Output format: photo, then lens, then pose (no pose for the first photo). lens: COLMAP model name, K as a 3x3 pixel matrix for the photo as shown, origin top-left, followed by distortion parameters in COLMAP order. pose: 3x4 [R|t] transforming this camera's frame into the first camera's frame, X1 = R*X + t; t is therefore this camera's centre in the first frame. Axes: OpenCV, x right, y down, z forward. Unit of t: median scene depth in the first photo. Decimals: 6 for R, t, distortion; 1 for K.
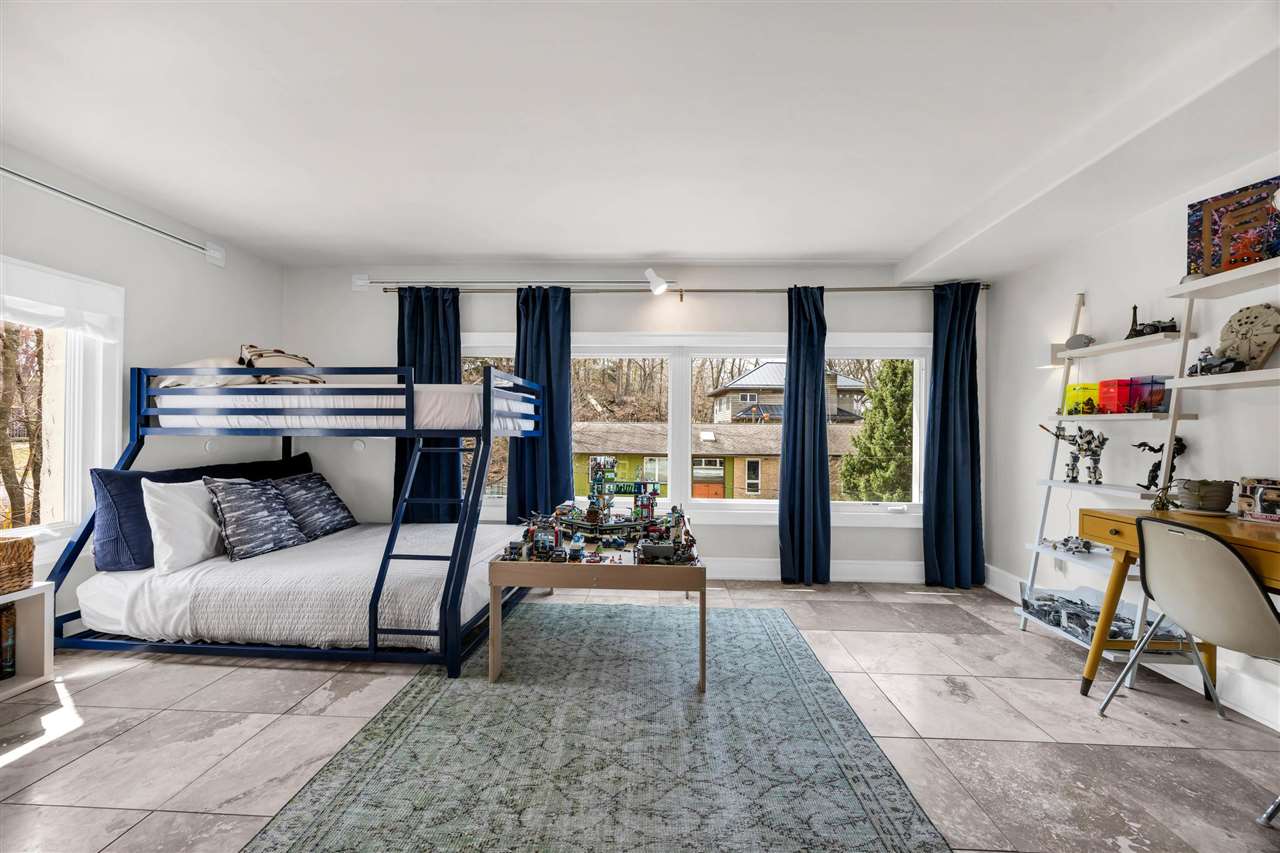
lens RADIAL K [[511.2, 0, 635.4], [0, 511.2, 428.4], [0, 0, 1]] dist [-0.003386, 0.000897]
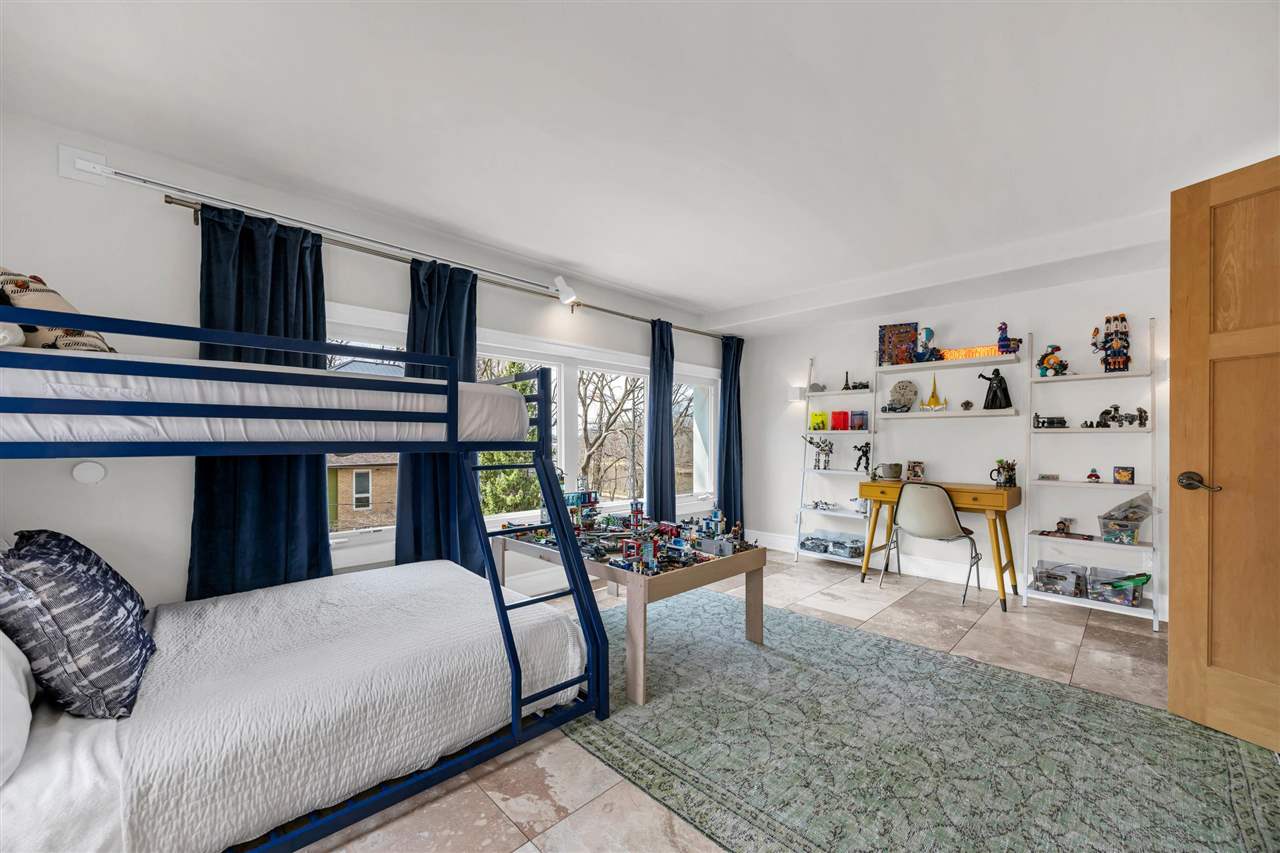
lens RADIAL K [[511.2, 0, 656.7], [0, 511.2, 441.3], [0, 0, 1]] dist [-0.003386, 0.000897]
pose [[0.651342, -0.007103, 0.758751, -0.810960], [-0.001917, 0.999938, 0.011007, -0.007212], [-0.758782, -0.008623, 0.651287, 0.292482]]
